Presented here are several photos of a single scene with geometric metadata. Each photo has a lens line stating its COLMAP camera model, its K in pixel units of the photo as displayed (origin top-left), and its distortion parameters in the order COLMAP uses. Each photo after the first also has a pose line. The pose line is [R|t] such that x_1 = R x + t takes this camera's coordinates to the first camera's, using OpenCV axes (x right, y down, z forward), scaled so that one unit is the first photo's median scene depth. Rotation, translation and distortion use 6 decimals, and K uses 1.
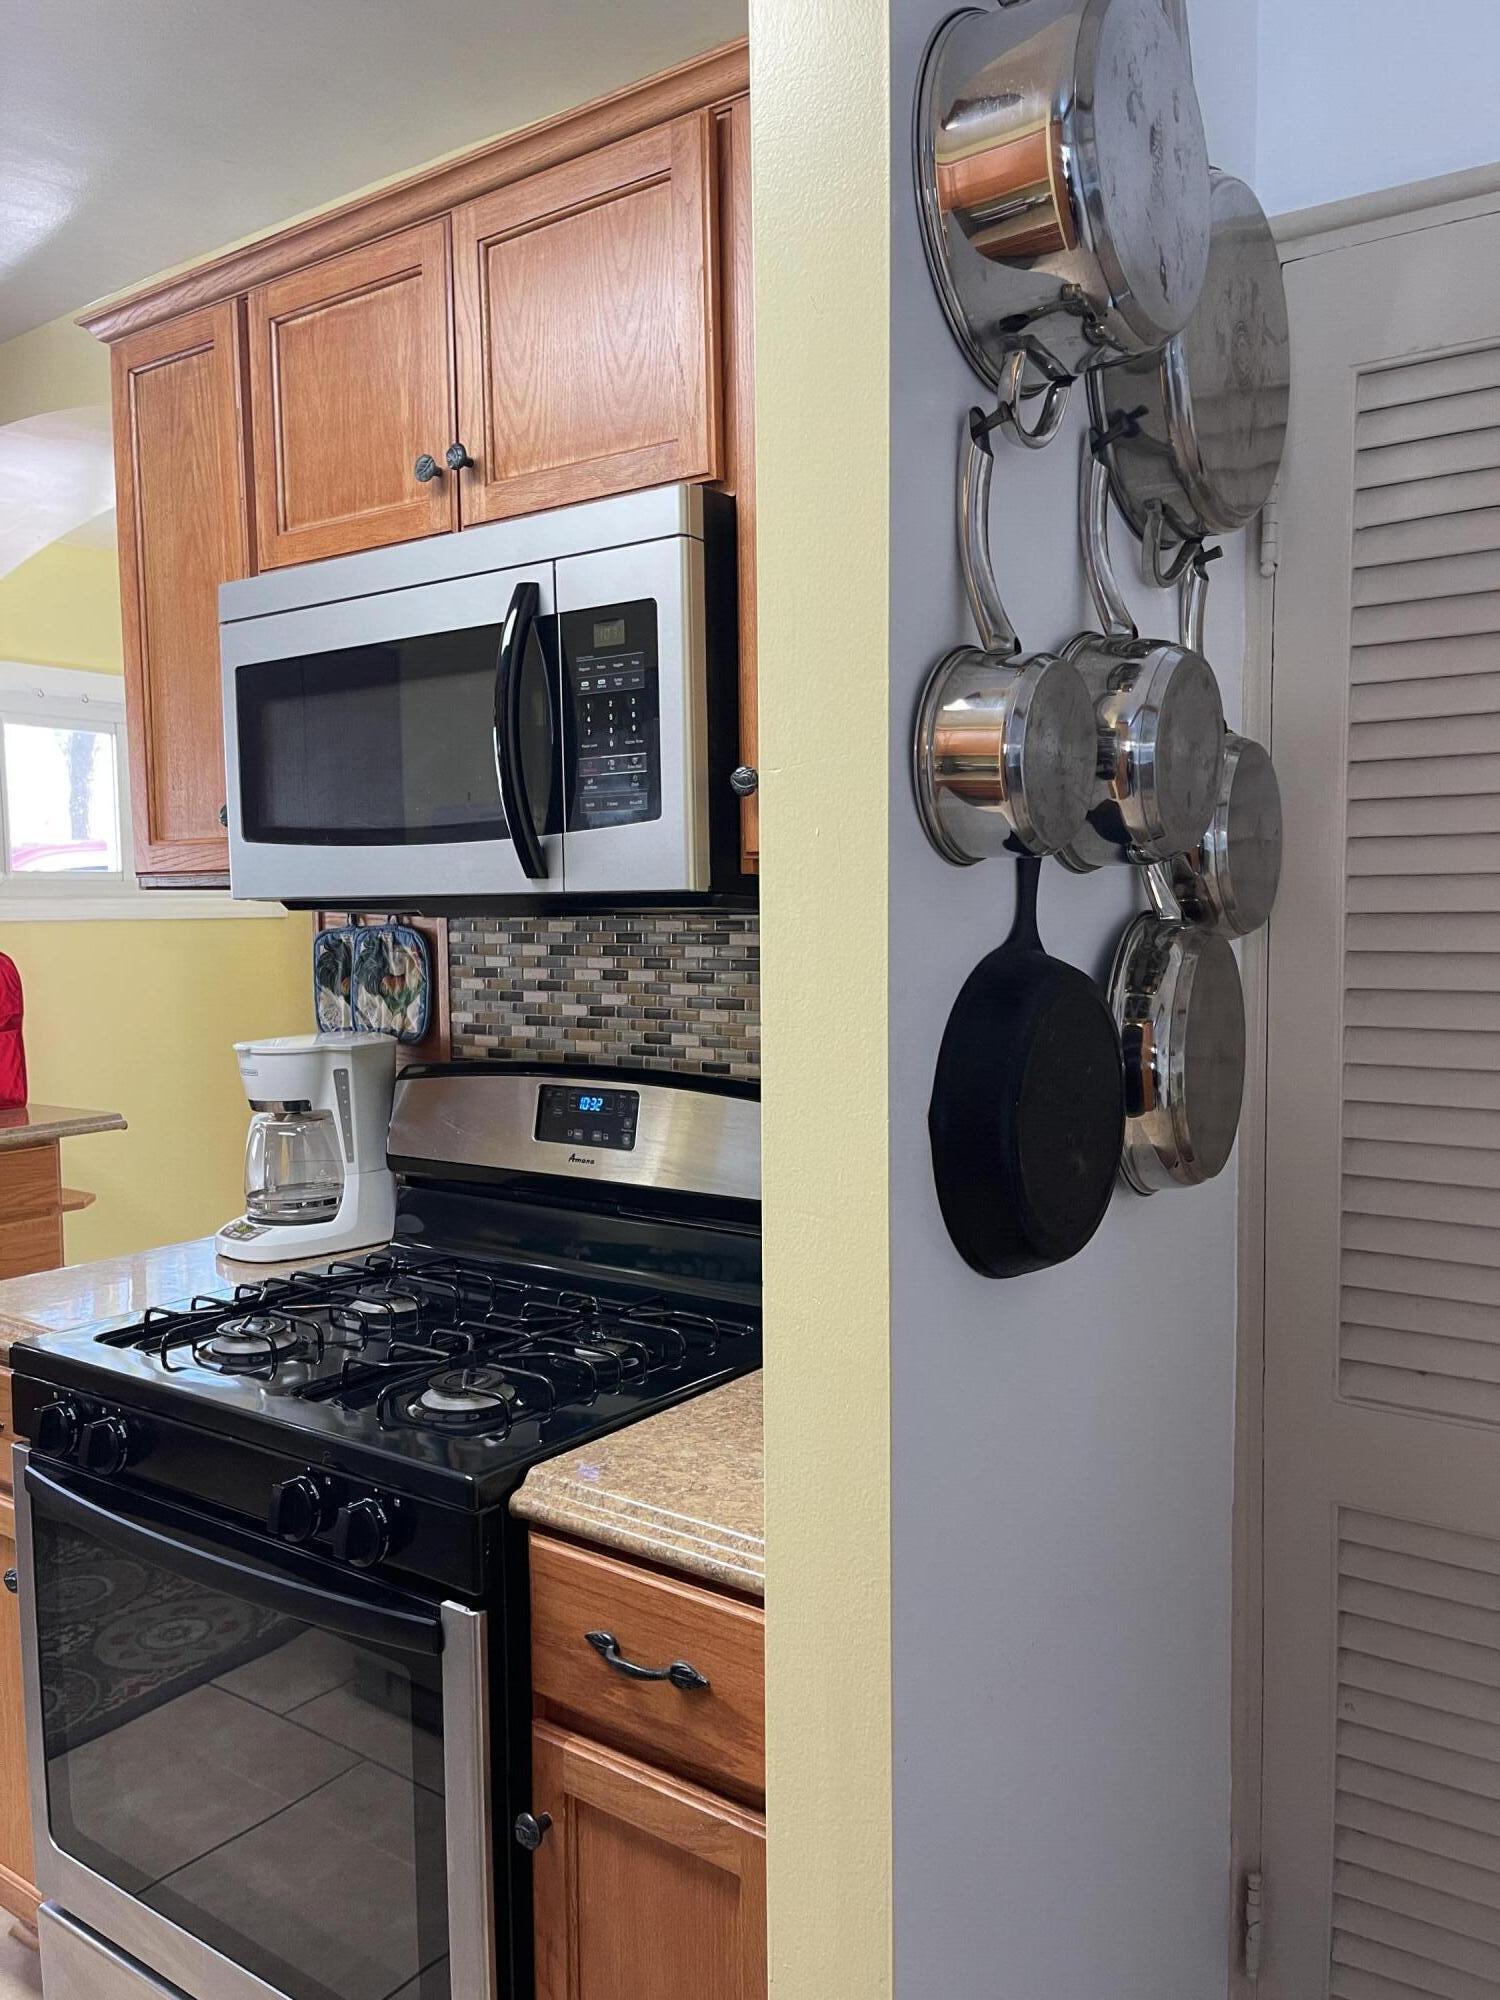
lens RADIAL K [[1510.7, 0, 752.9], [0, 1510.7, 1000.6], [0, 0, 1]] dist [0.065394, -0.089358]
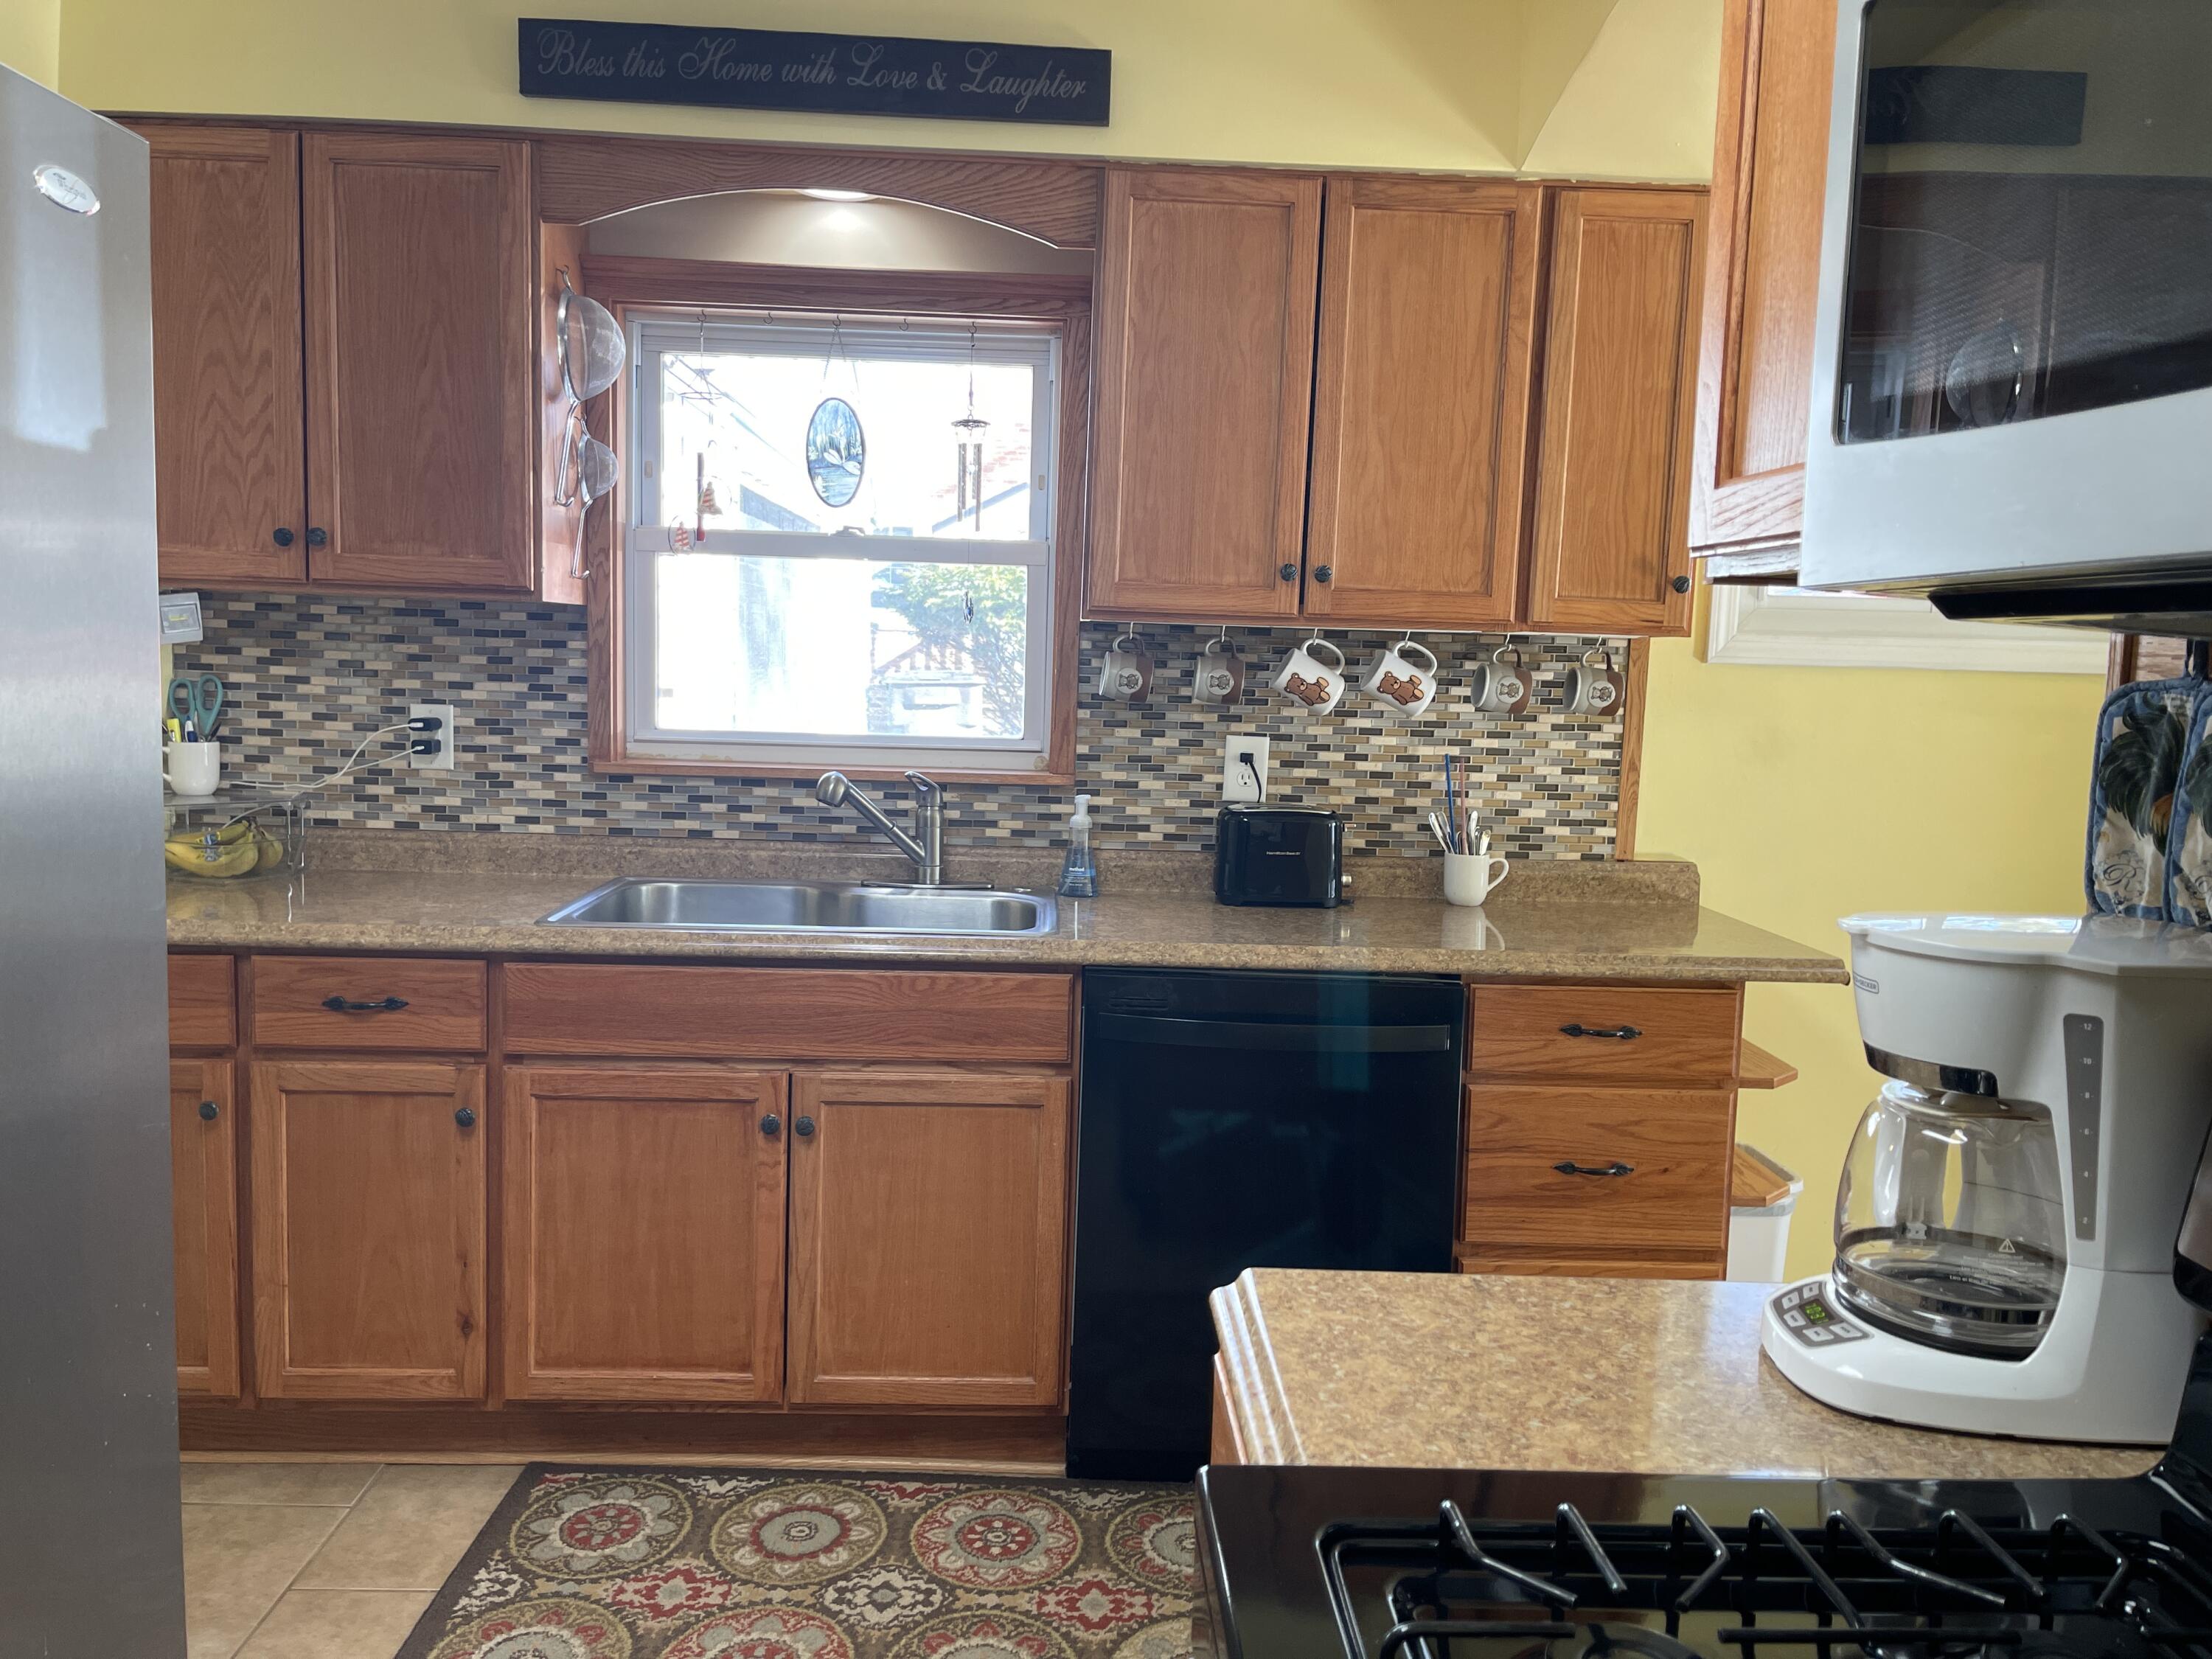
lens RADIAL K [[1670.9, 0, 1105.6], [0, 1670.9, 829.2], [0, 0, 1]] dist [0.065394, -0.089358]
pose [[0.613712, 0.117860, -0.780683, -0.075666], [-0.091353, 0.992754, 0.078063, -0.015318], [0.784227, 0.023410, 0.620032, 0.463544]]
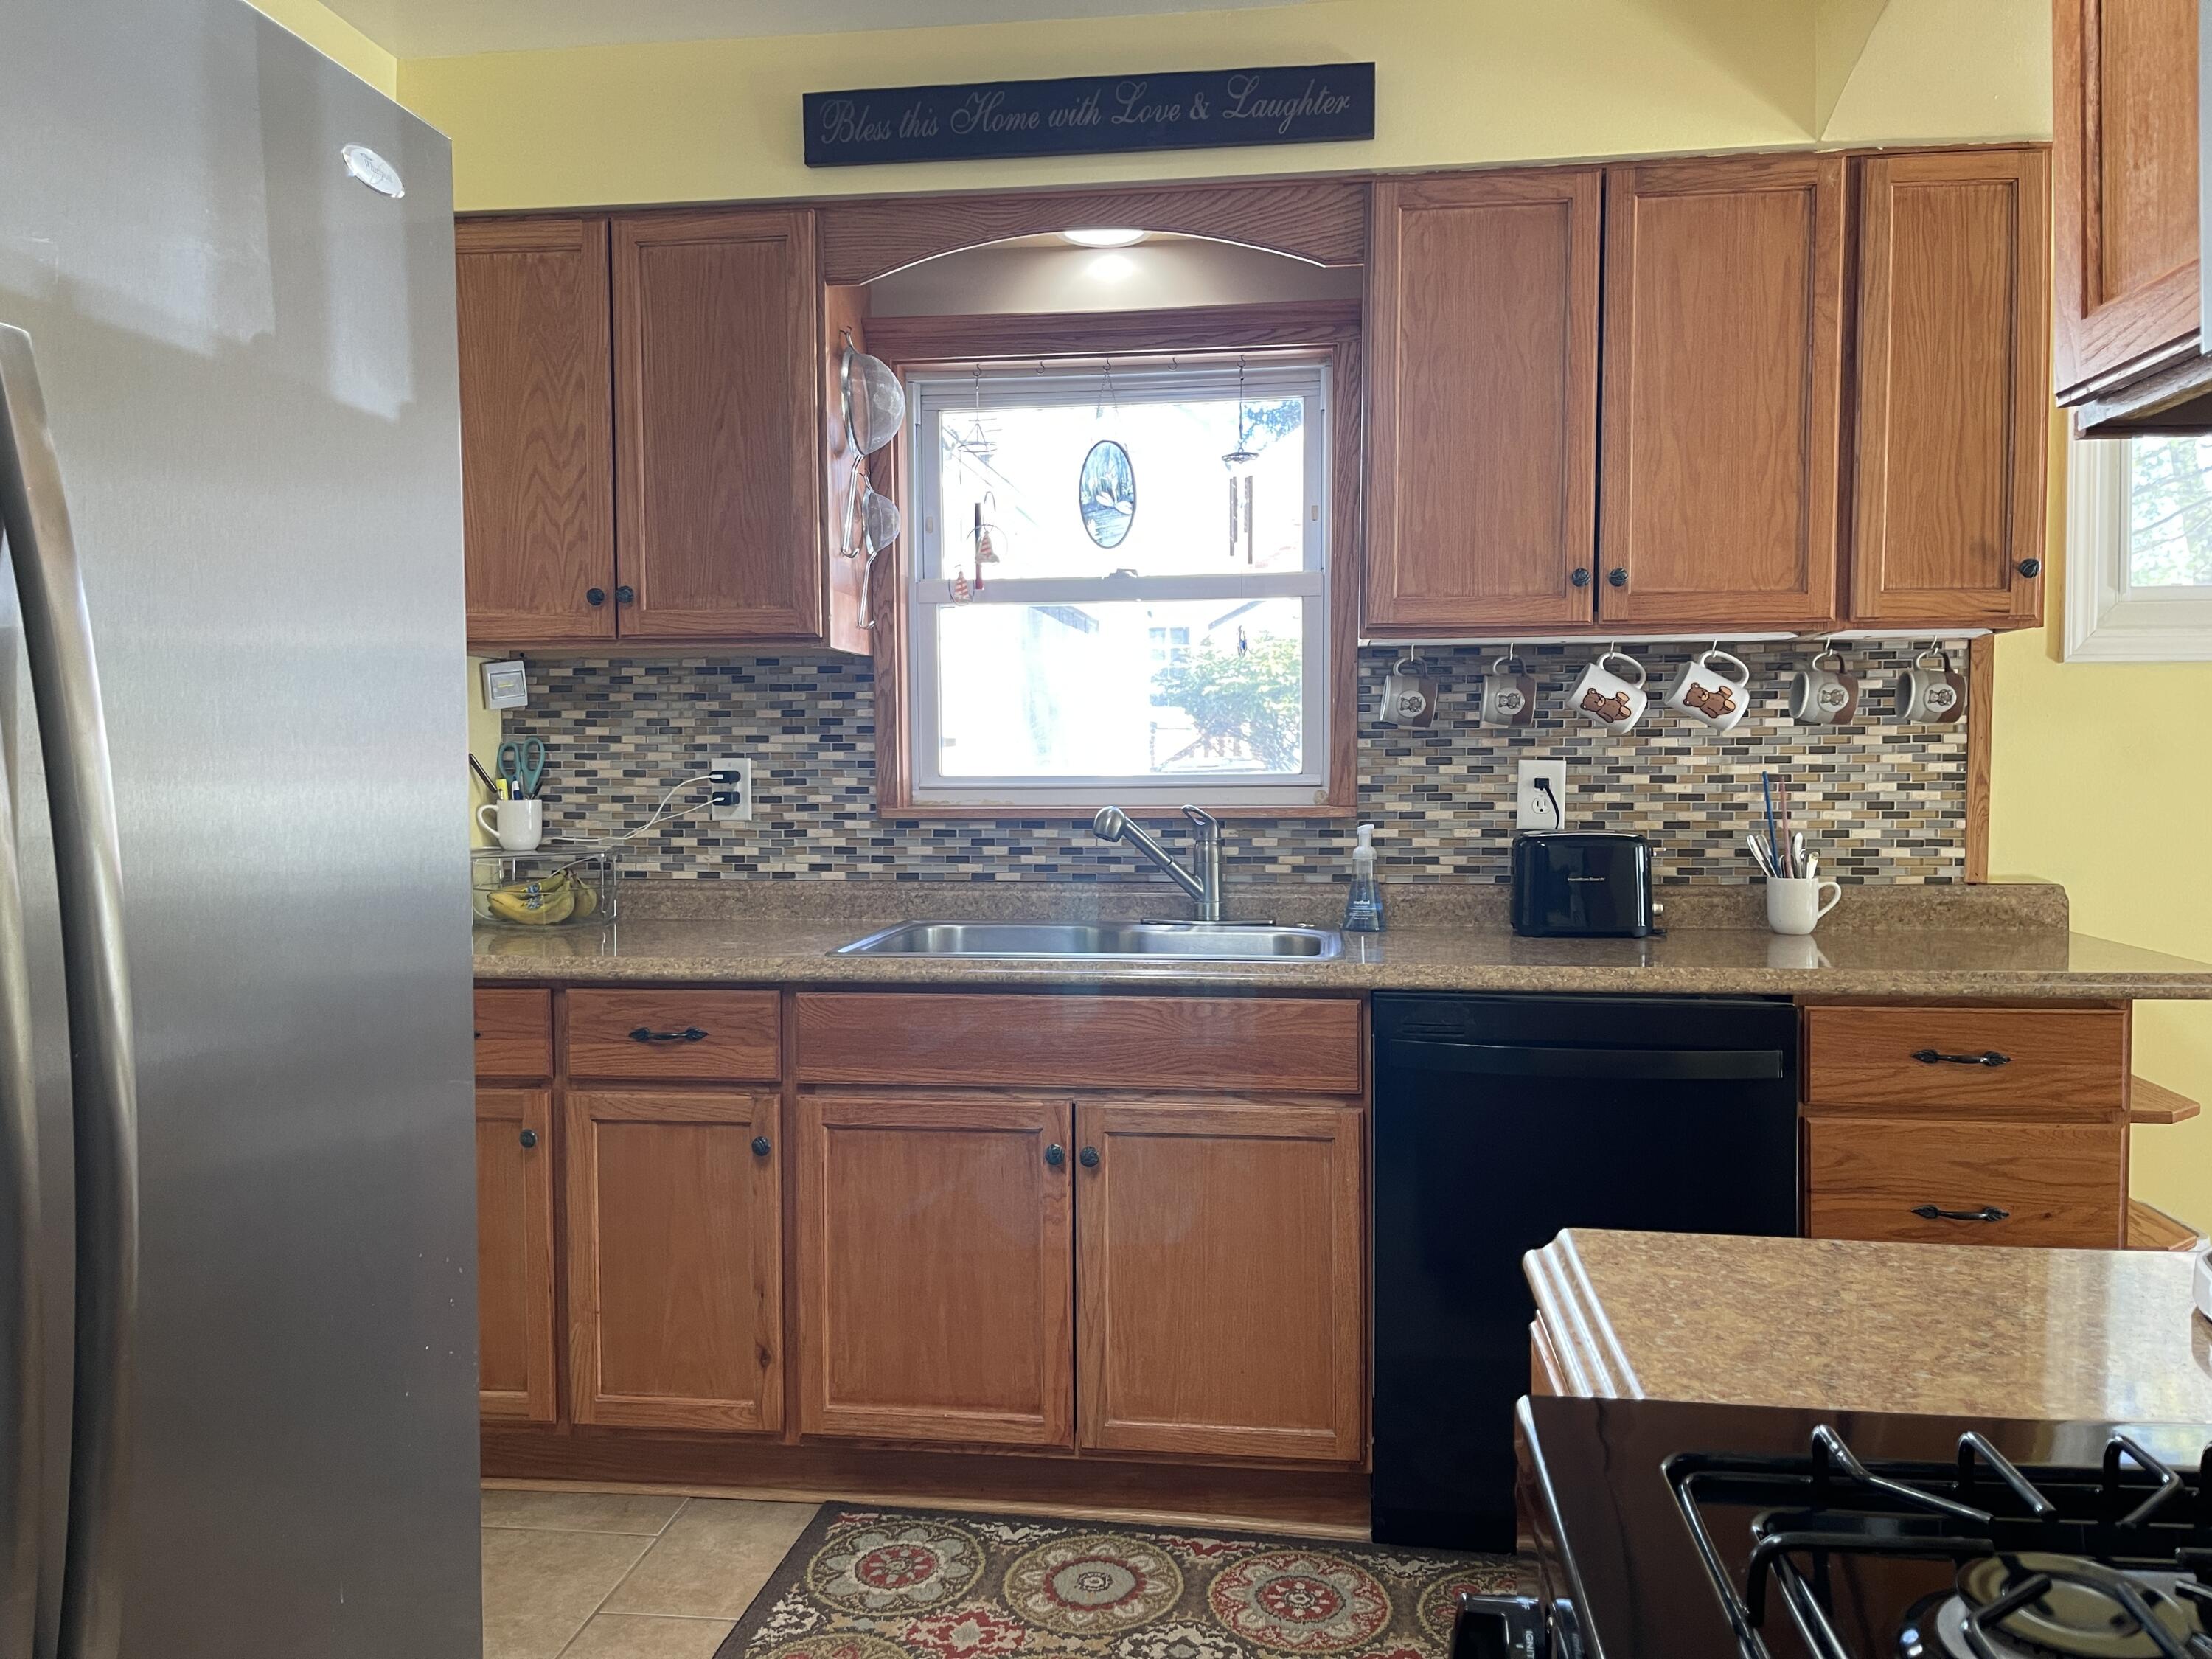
lens RADIAL K [[1670.9, 0, 1100.7], [0, 1670.9, 837.6], [0, 0, 1]] dist [0.065394, -0.089358]
pose [[0.472482, 0.053130, -0.879738, -0.093302], [-0.056561, 0.997952, 0.029892, 0.043684], [0.879524, 0.035636, 0.474519, 0.483996]]
